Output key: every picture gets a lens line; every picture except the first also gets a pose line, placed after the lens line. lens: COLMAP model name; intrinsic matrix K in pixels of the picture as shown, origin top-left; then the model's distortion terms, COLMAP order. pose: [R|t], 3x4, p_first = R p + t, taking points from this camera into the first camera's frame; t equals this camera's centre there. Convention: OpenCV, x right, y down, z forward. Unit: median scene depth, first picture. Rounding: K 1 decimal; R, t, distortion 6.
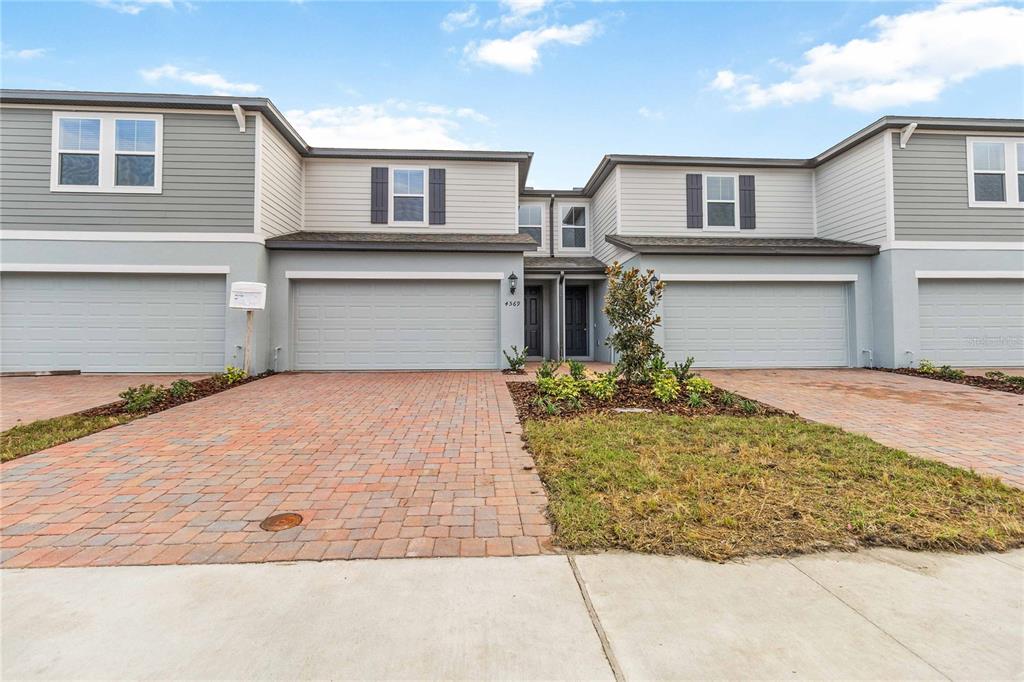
lens RADIAL K [[476.7, 0, 512.0], [0, 476.7, 341.0], [0, 0, 1]] dist [0.000777, 0.000392]
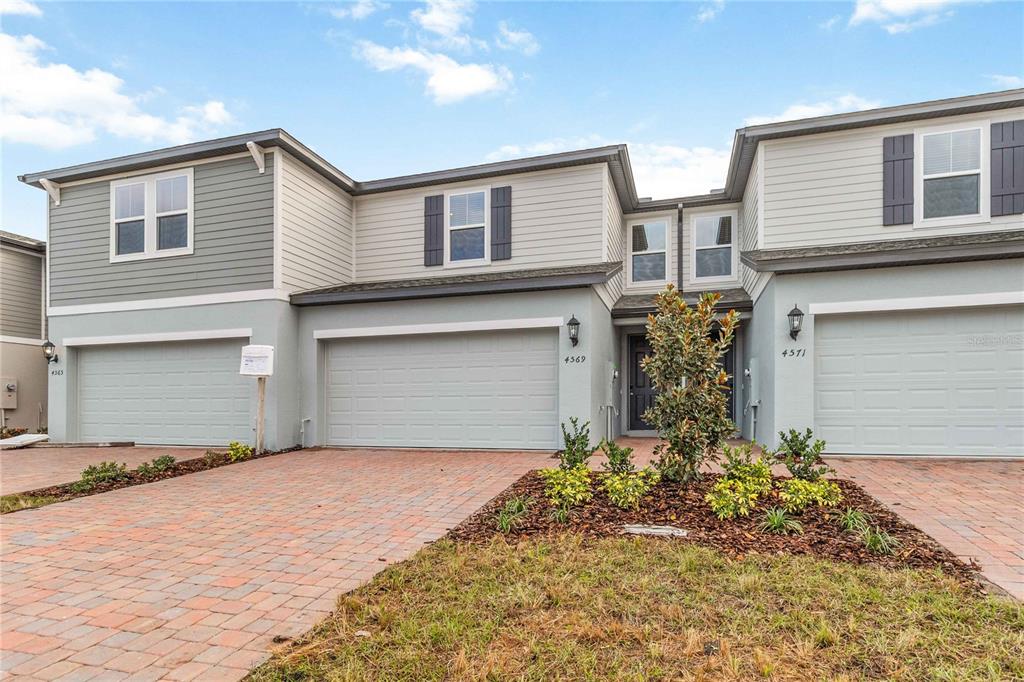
lens RADIAL K [[551.5, 0, 512.1], [0, 551.5, 425.1], [0, 0, 1]] dist [-0.000836, 0.000164]
pose [[0.934872, 0.007142, -0.354912, 0.198377], [0.004655, 0.999465, 0.032373, -0.006005], [0.354953, -0.031917, 0.934339, 0.176798]]
